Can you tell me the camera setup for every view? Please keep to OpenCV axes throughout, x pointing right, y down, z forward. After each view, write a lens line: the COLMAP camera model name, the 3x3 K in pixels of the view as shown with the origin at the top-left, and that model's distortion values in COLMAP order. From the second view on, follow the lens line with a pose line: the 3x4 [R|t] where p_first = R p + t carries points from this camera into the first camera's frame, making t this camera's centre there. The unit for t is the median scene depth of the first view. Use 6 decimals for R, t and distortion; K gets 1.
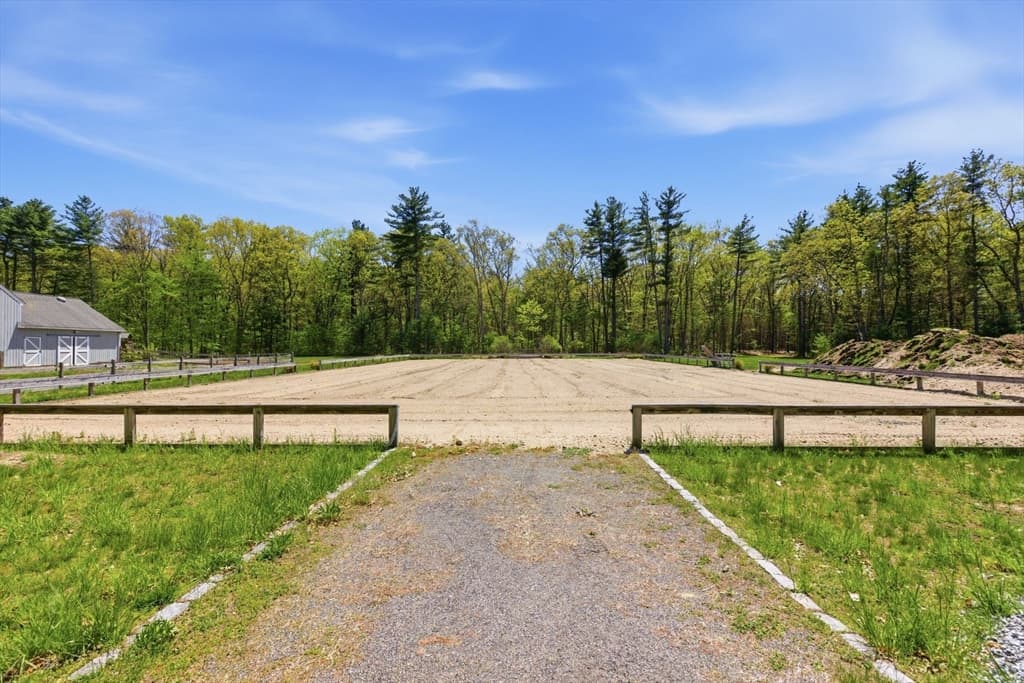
lens RADIAL K [[479.3, 0, 520.5], [0, 479.3, 338.3], [0, 0, 1]] dist [-0.010108, 0.000938]
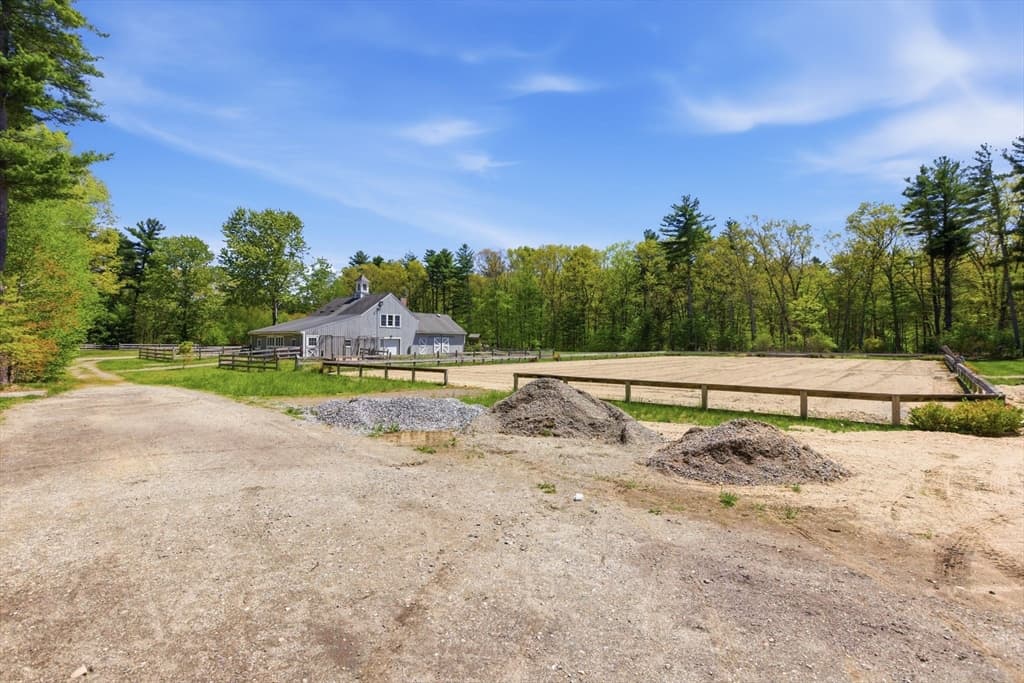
lens RADIAL K [[479.3, 0, 520.5], [0, 479.3, 338.3], [0, 0, 1]] dist [-0.010108, 0.000938]
pose [[0.774873, -0.003546, -0.632108, 0.159649], [0.007686, 0.999963, 0.003812, -0.002310], [0.632071, -0.007812, 0.774871, -0.062433]]
